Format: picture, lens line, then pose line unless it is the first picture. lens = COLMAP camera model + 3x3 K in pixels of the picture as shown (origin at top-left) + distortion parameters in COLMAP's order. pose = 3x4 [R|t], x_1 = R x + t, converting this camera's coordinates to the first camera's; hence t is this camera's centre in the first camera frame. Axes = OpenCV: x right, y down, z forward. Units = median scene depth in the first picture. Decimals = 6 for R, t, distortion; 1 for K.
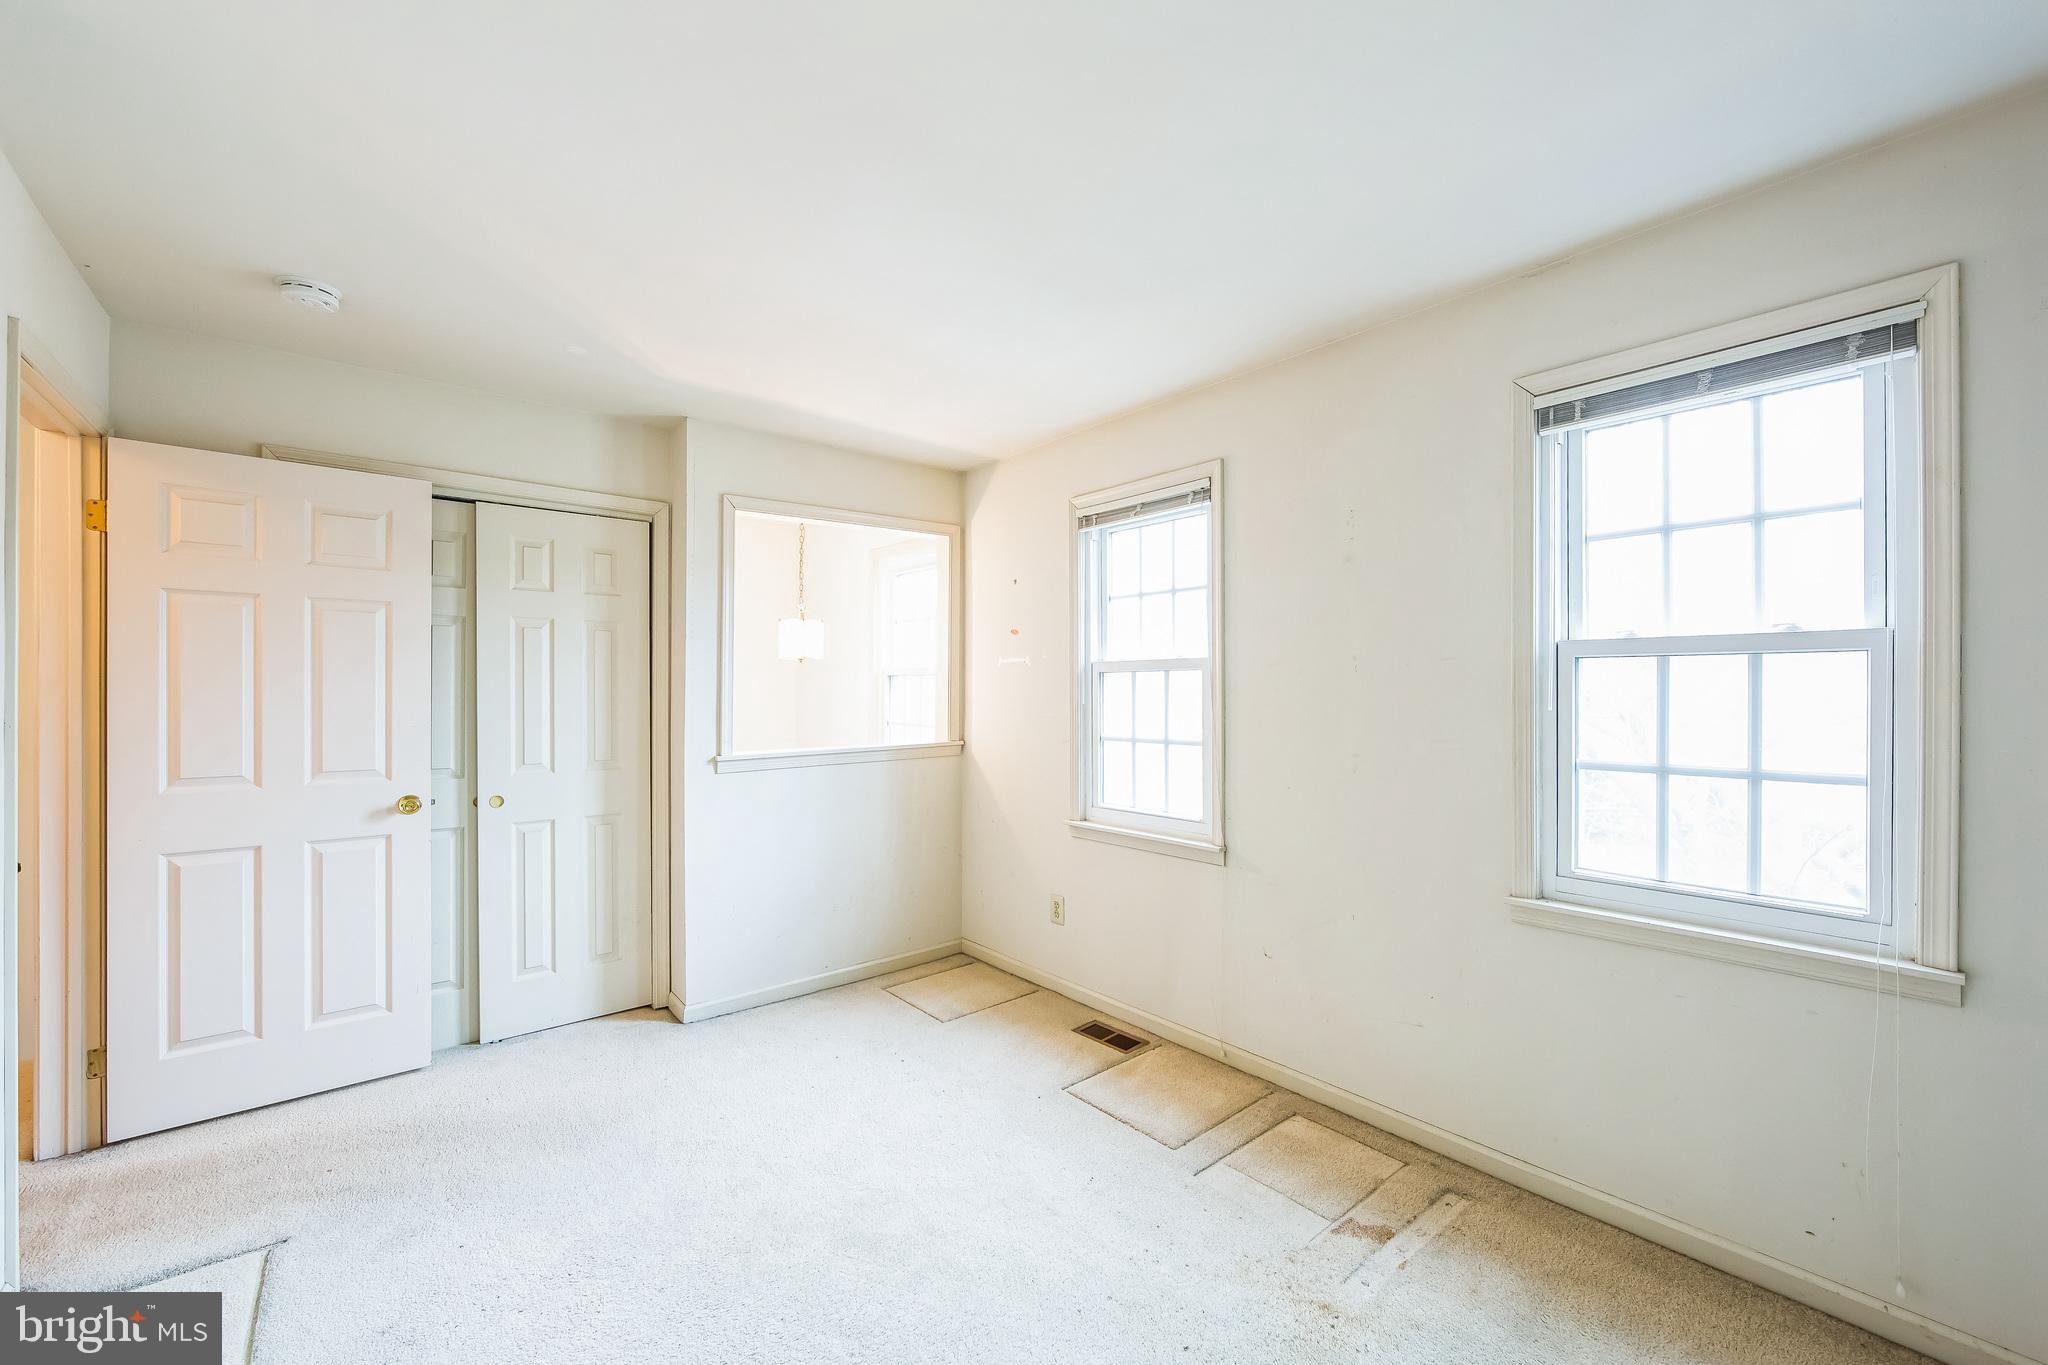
lens RADIAL K [[808.9, 0, 1027.6], [0, 808.9, 691.1], [0, 0, 1]] dist [-0.011688, 0.001986]
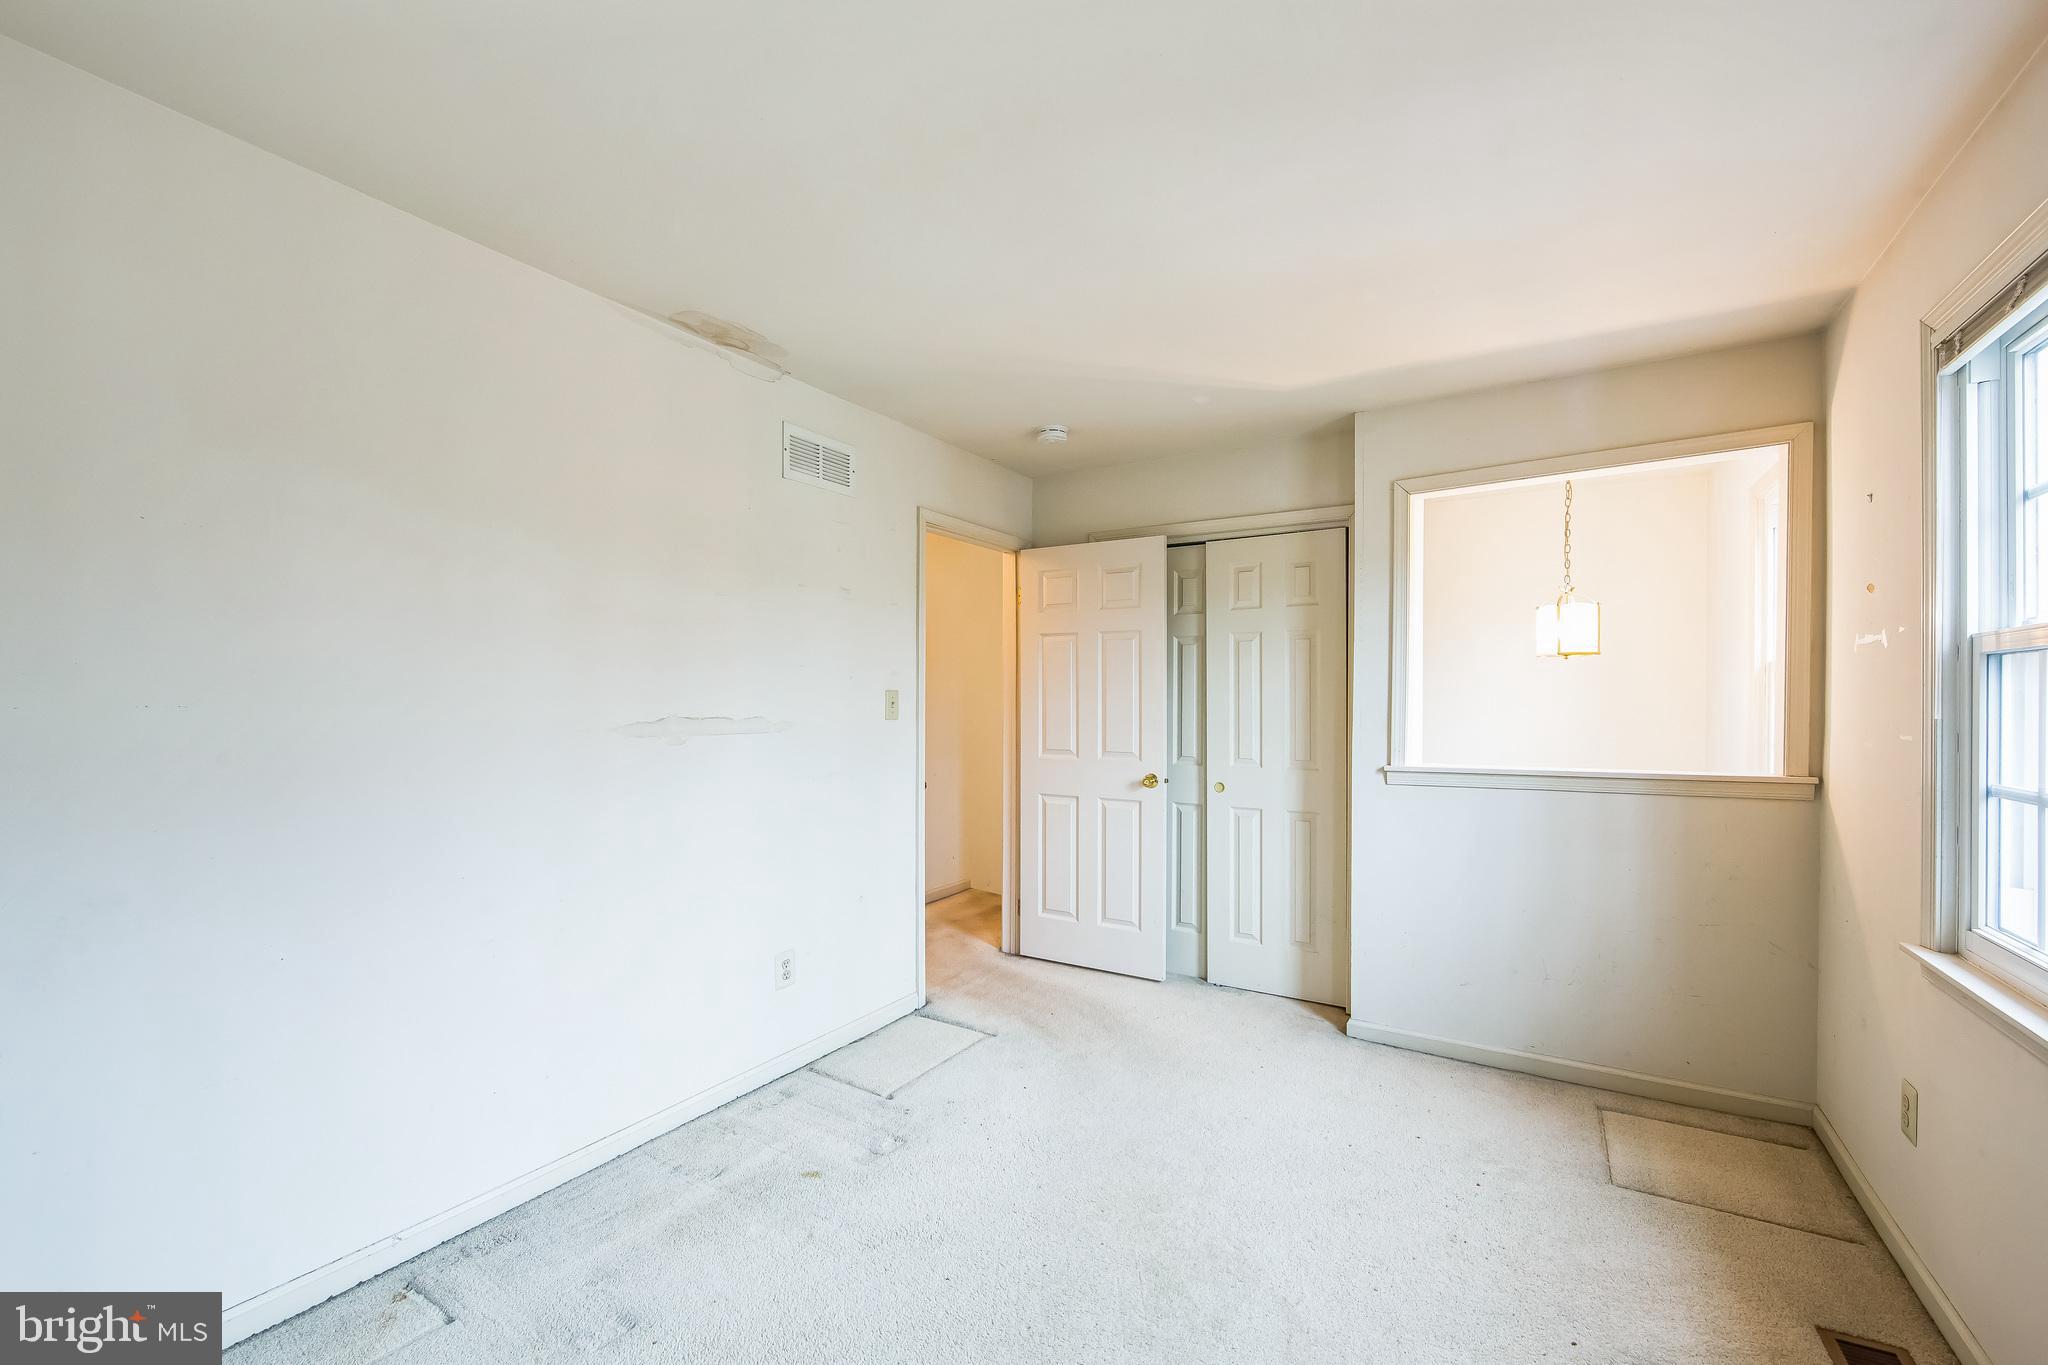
lens RADIAL K [[808.9, 0, 1035.1], [0, 808.9, 703.6], [0, 0, 1]] dist [-0.011688, 0.001986]
pose [[0.320187, 0.007252, -0.947326, 0.370088], [0.000346, 0.999970, 0.007772, 0.002039], [0.947354, -0.002816, 0.320175, 0.323969]]
